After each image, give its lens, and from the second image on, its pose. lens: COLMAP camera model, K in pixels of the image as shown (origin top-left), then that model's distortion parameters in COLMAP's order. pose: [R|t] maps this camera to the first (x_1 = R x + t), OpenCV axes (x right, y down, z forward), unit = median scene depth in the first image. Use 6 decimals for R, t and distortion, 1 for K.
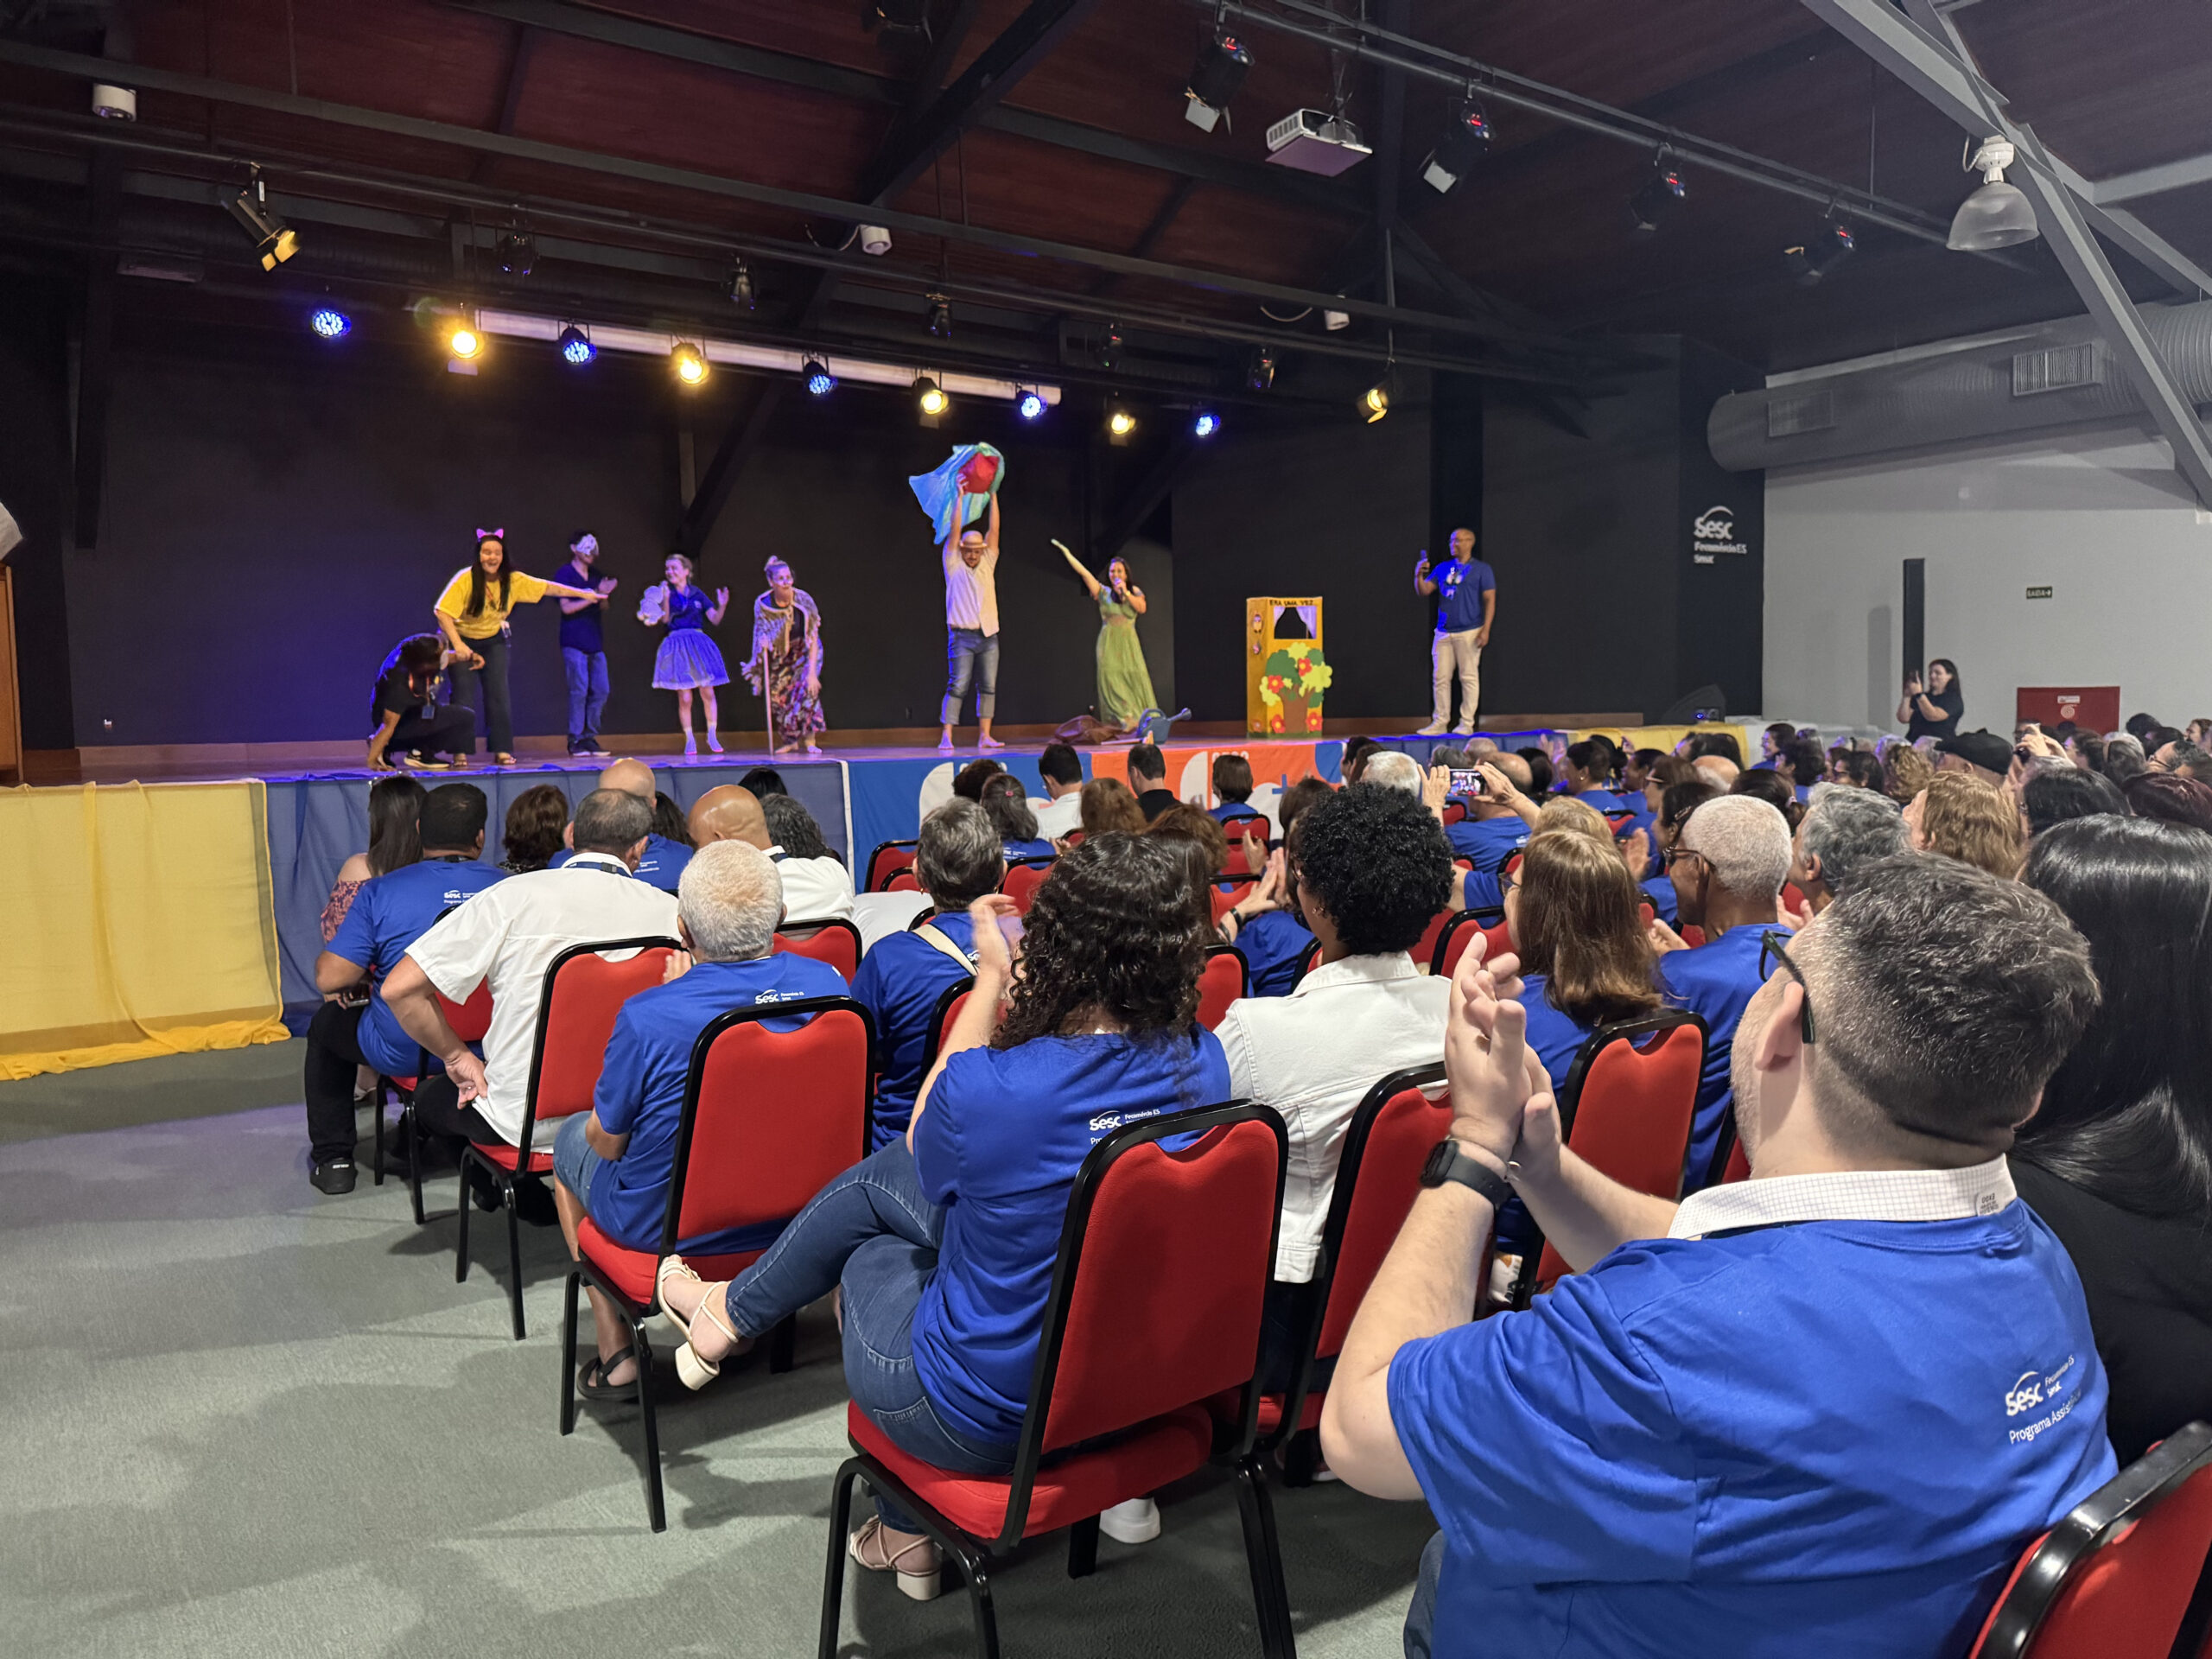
lens RADIAL K [[1517.6, 0, 1101.5], [0, 1517.6, 835.3], [0, 0, 1]] dist [0.070371, -0.100039]
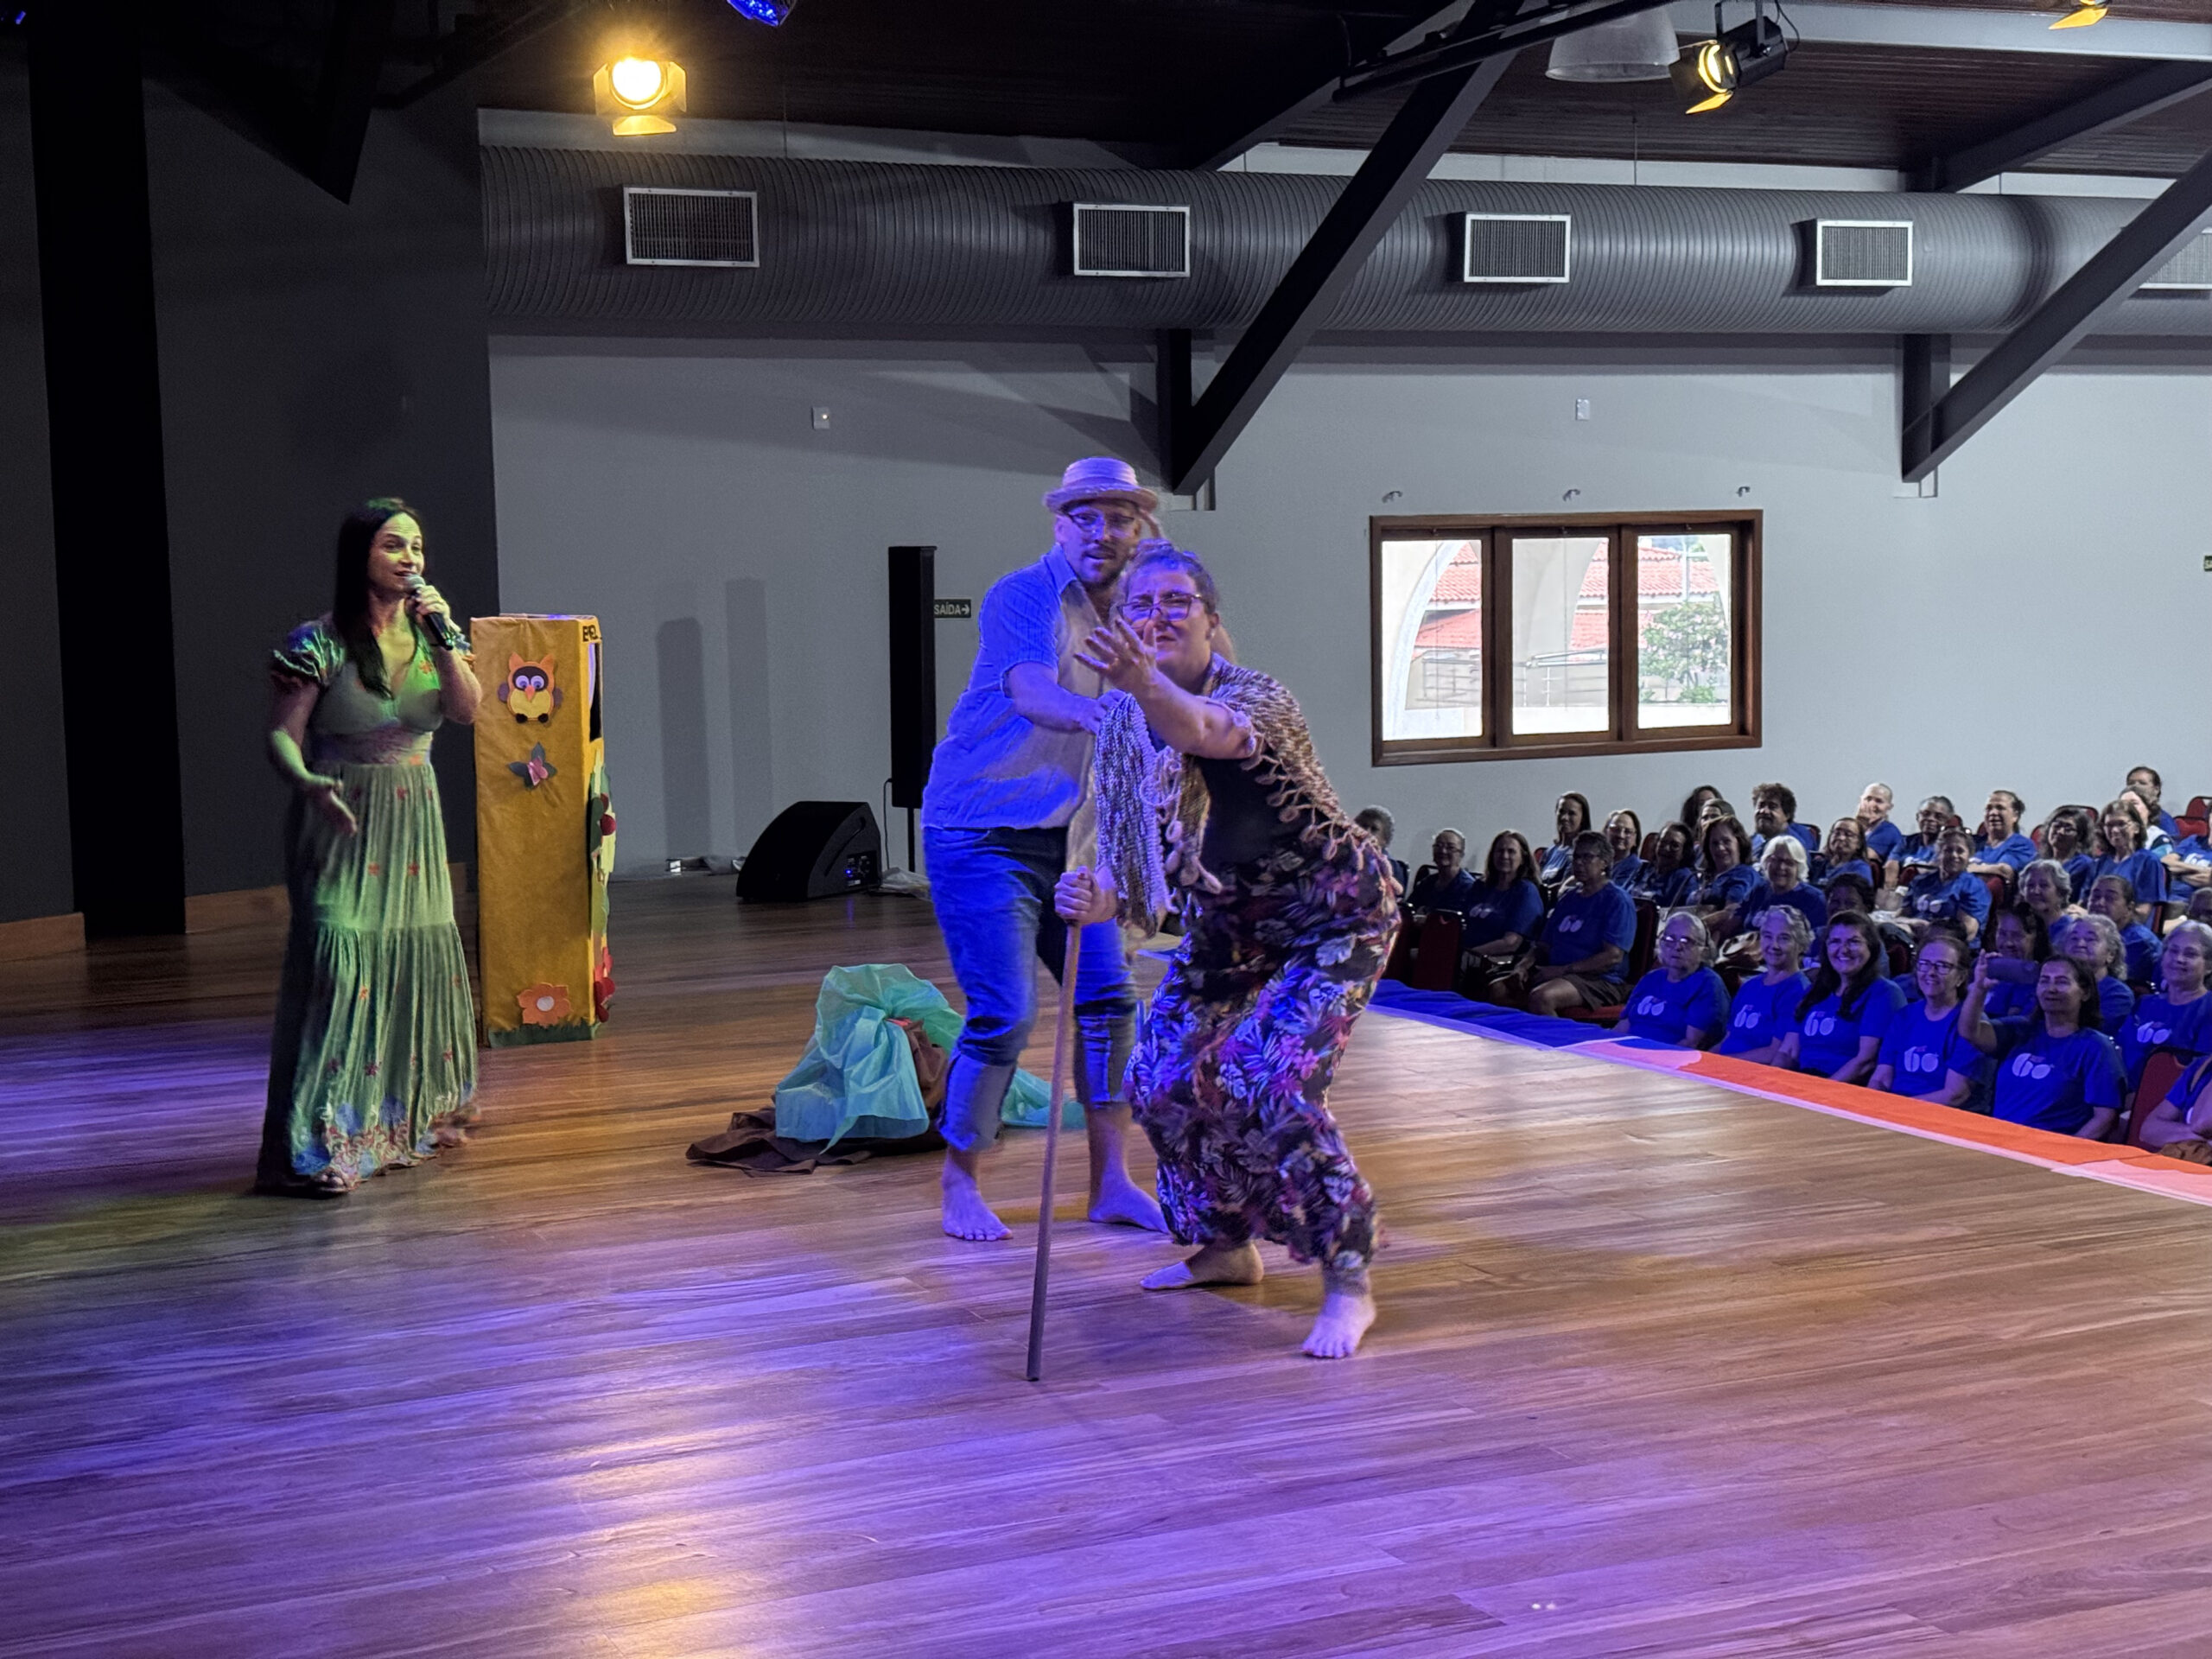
lens RADIAL K [[3100.7, 0, 1094.0], [0, 3100.7, 833.0], [0, 0, 1]] dist [0.170988, -0.382942]
pose [[0.175206, -0.068977, 0.982113, -0.627920], [0.089771, 0.994506, 0.053833, -0.159352], [-0.980431, 0.078734, 0.180435, 0.900017]]
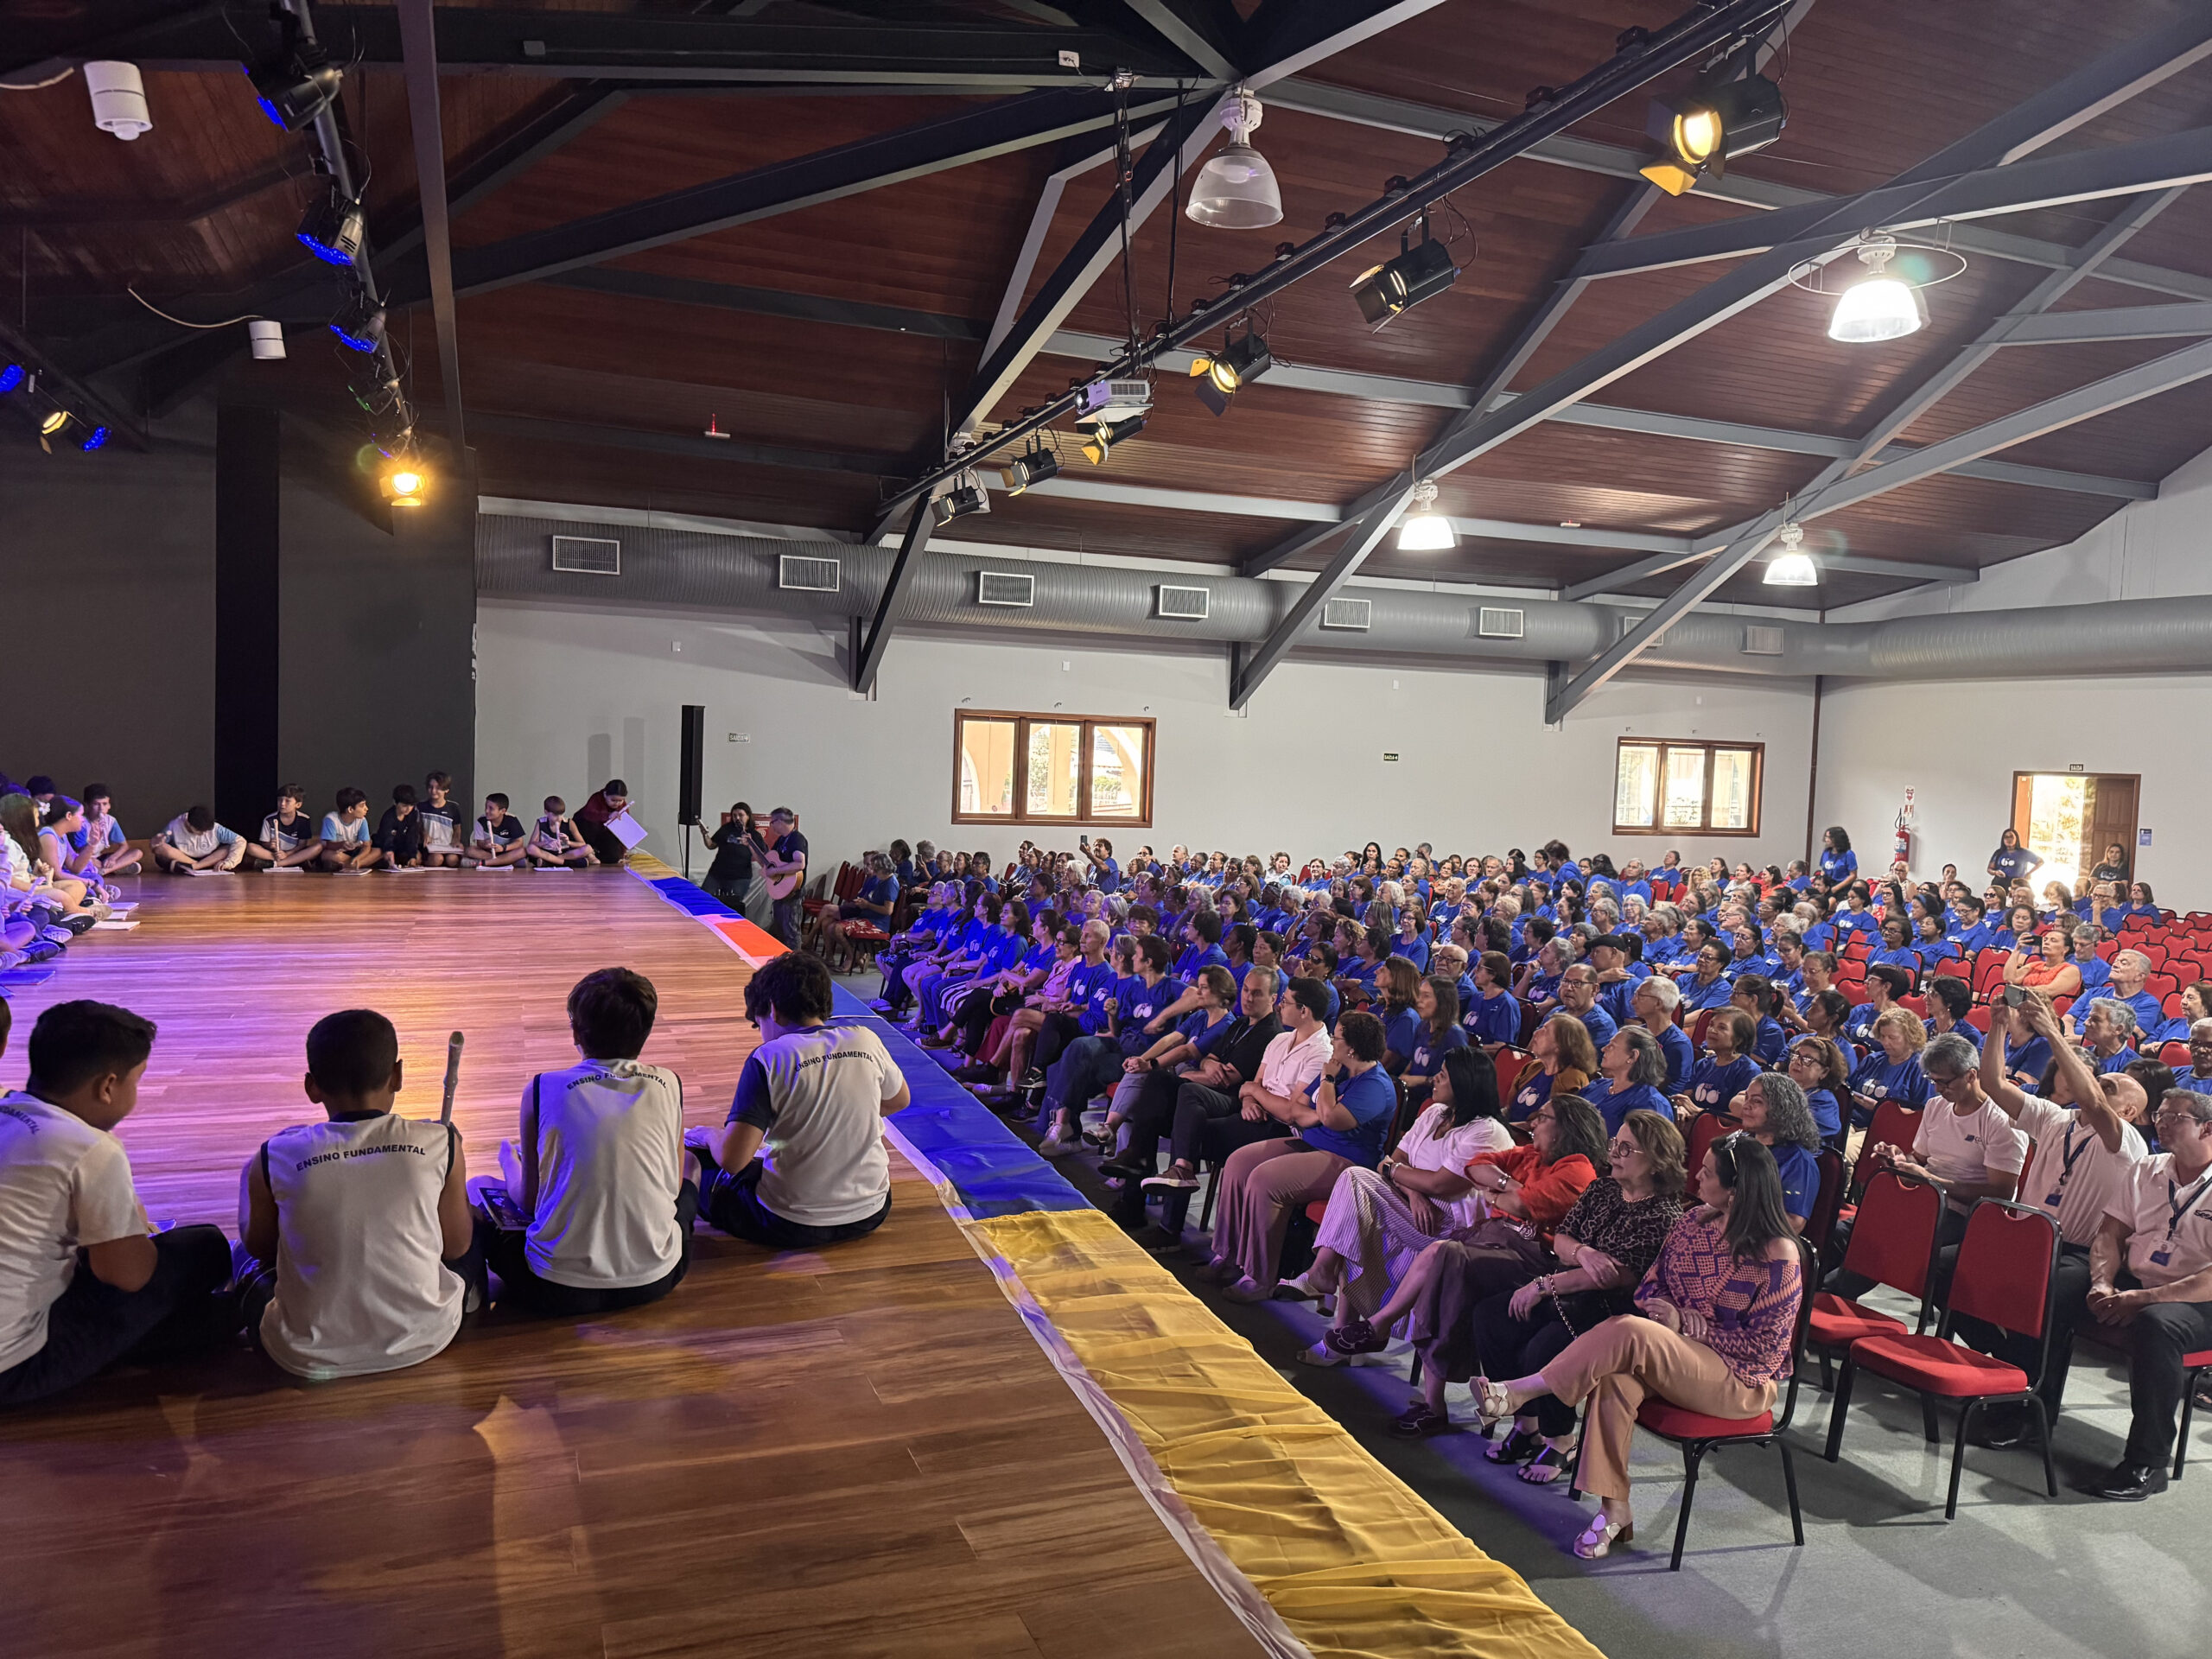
lens RADIAL K [[1545.7, 0, 1119.0], [0, 1545.7, 829.8], [0, 0, 1]] dist [0.116001, -0.204393]
pose [[0.224789, -0.021076, 0.974180, -0.662042], [0.033146, 0.999353, 0.013972, -0.109233], [-0.973844, 0.029149, 0.225342, 0.504775]]
